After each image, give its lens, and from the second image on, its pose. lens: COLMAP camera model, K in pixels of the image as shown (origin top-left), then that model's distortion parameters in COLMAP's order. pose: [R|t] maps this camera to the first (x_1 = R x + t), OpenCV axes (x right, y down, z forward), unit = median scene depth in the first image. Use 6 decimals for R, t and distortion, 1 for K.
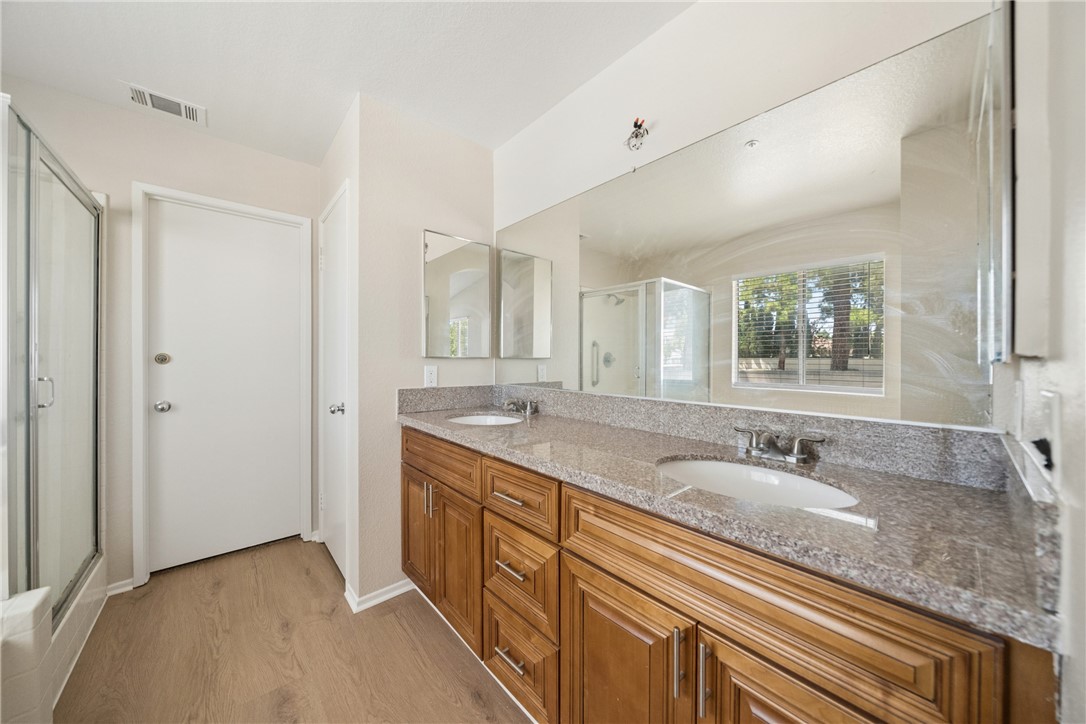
lens RADIAL K [[364.0, 0, 540.3], [0, 364.0, 366.2], [0, 0, 1]] dist [-0.002773, 0.000008]
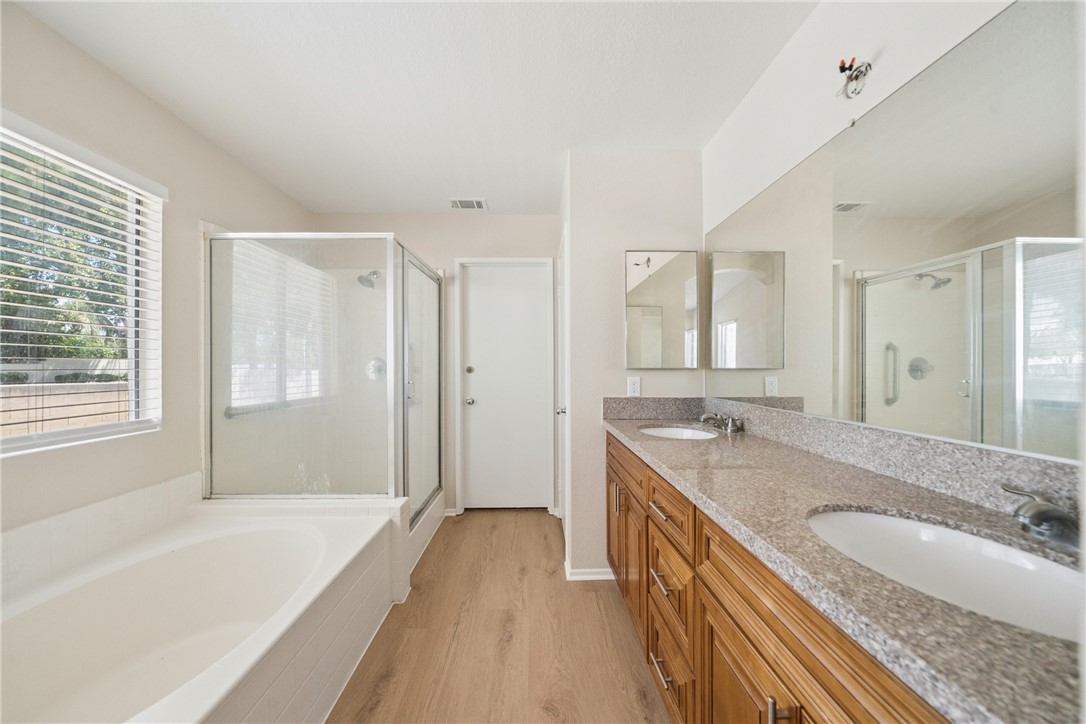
lens RADIAL K [[367.6, 0, 545.3], [0, 367.6, 375.3], [0, 0, 1]] dist [-0.001034, 0.000177]
pose [[0.776430, 0.010987, -0.630108, 0.197117], [-0.007711, 0.999939, 0.007935, -0.013045], [0.630156, -0.001302, 0.776467, 0.002264]]
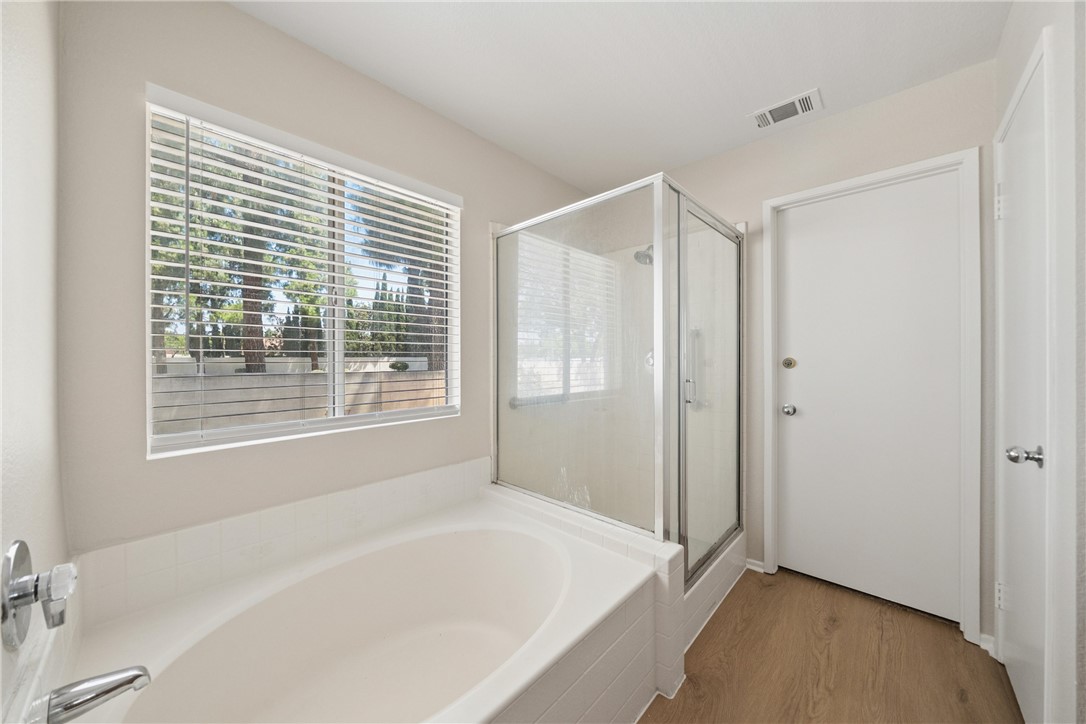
lens RADIAL K [[374.7, 0, 532.5], [0, 374.7, 358.2], [0, 0, 1]] dist [-0.006677, 0.000277]
pose [[0.082629, -0.005105, -0.996567, -0.057958], [-0.015204, 0.999864, -0.006382, -0.018327], [0.996464, 0.015679, 0.082540, 0.215612]]
